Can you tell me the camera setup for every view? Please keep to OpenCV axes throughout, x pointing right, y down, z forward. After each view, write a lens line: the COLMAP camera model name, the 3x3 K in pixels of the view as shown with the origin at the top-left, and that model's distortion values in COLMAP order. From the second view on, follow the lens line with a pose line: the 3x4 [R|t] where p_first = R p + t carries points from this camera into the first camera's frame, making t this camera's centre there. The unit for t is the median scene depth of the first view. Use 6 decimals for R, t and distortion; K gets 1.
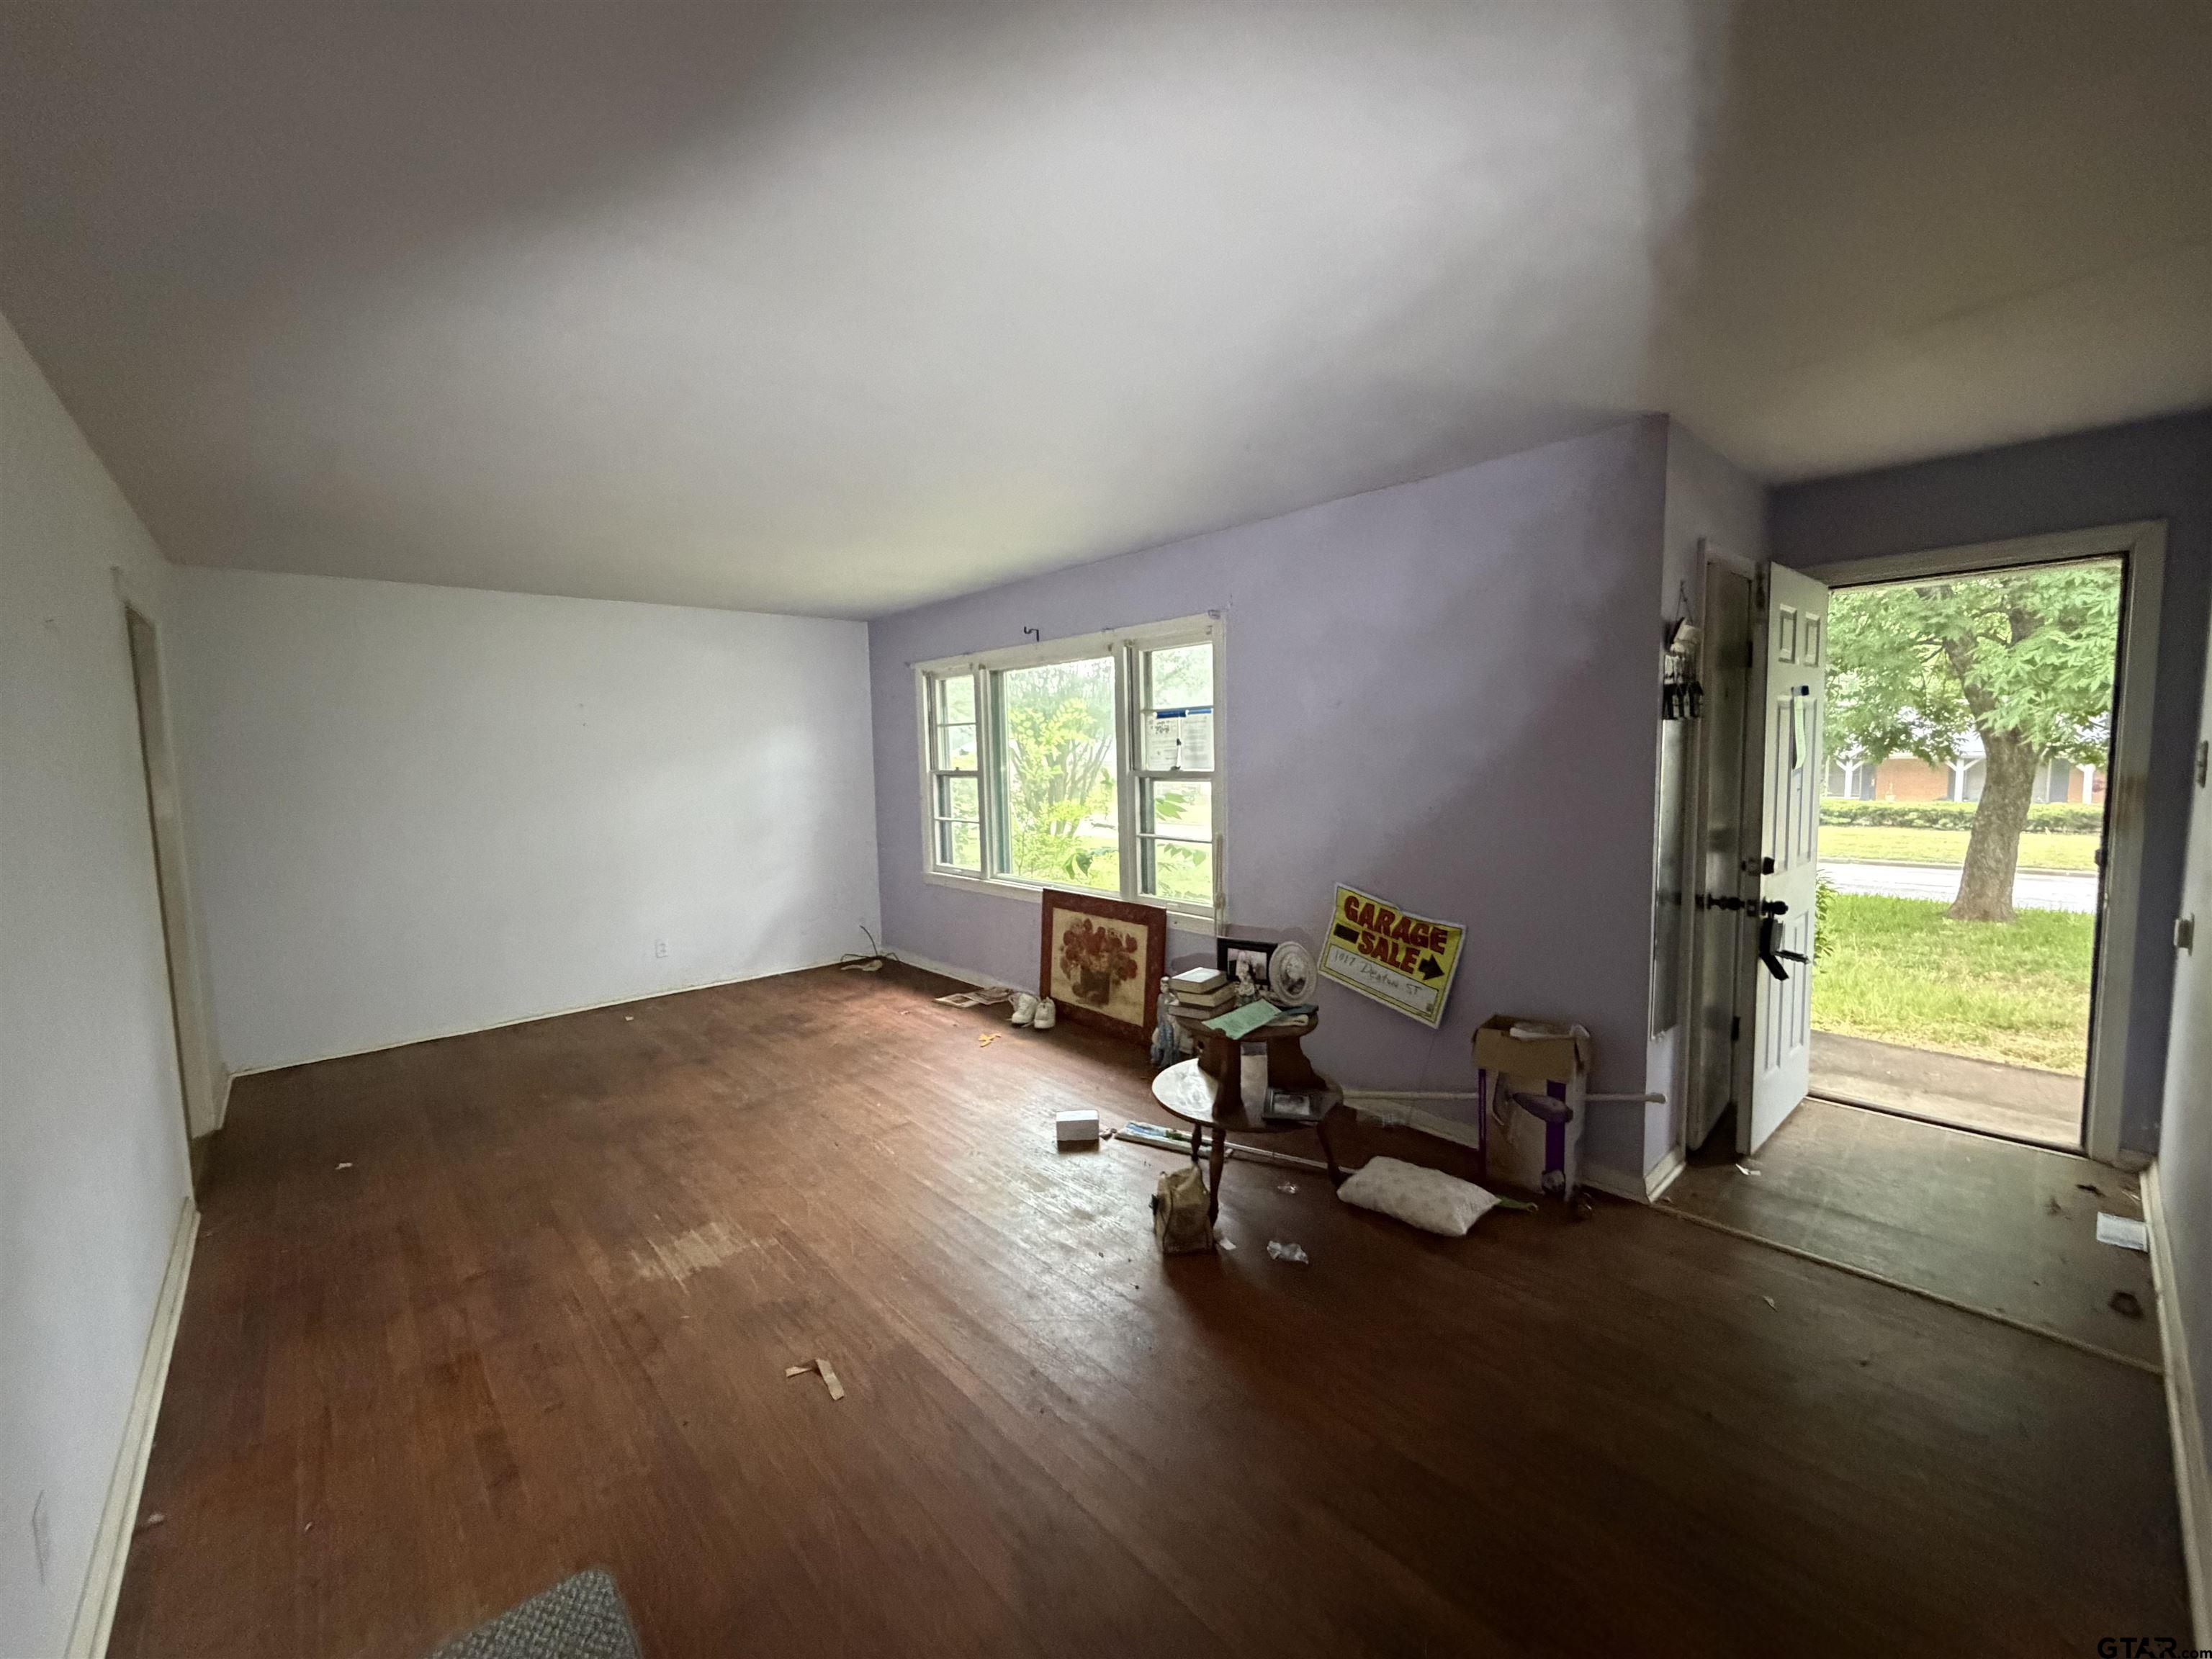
lens RADIAL K [[888.7, 0, 1100.2], [0, 888.7, 830.5], [0, 0, 1]] dist [0.004169, 0.000104]
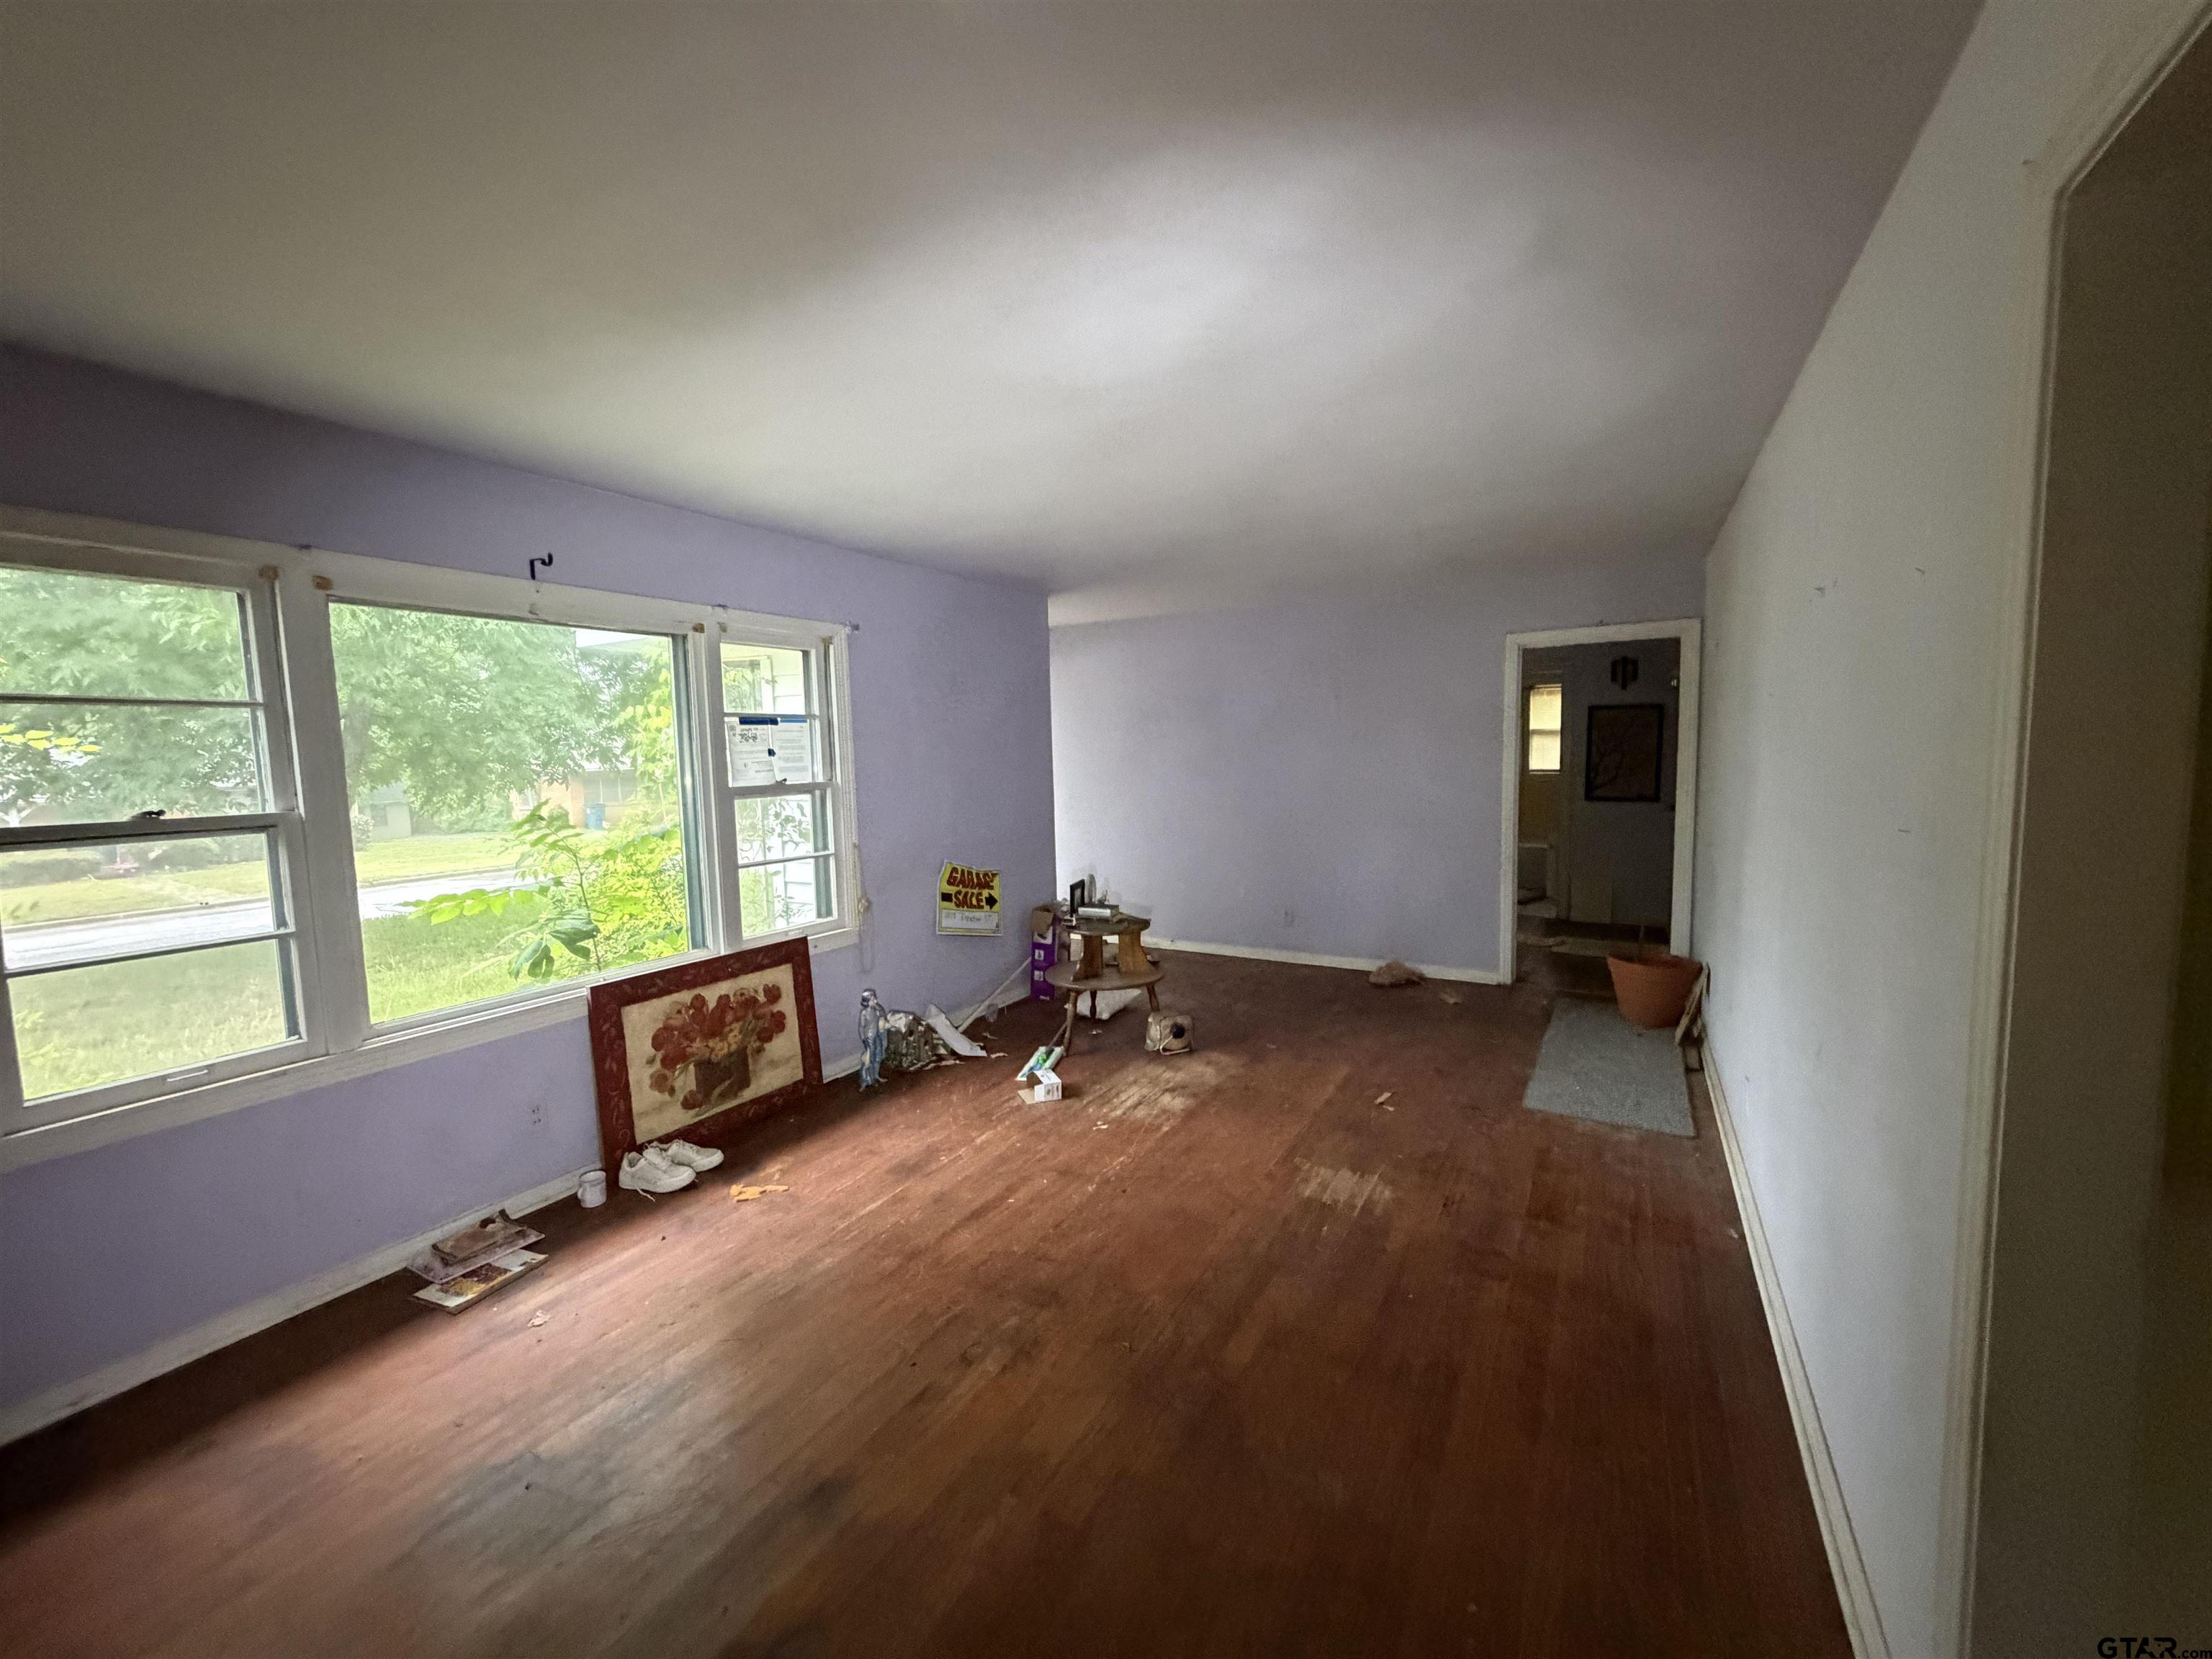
lens RADIAL K [[888.7, 0, 1100.6], [0, 888.7, 827.1], [0, 0, 1]] dist [0.004169, 0.000104]
pose [[-0.309049, -0.053393, 0.949546, -0.851251], [0.116715, 0.988747, 0.093584, -0.069044], [-0.943857, 0.139748, -0.299340, 0.949498]]
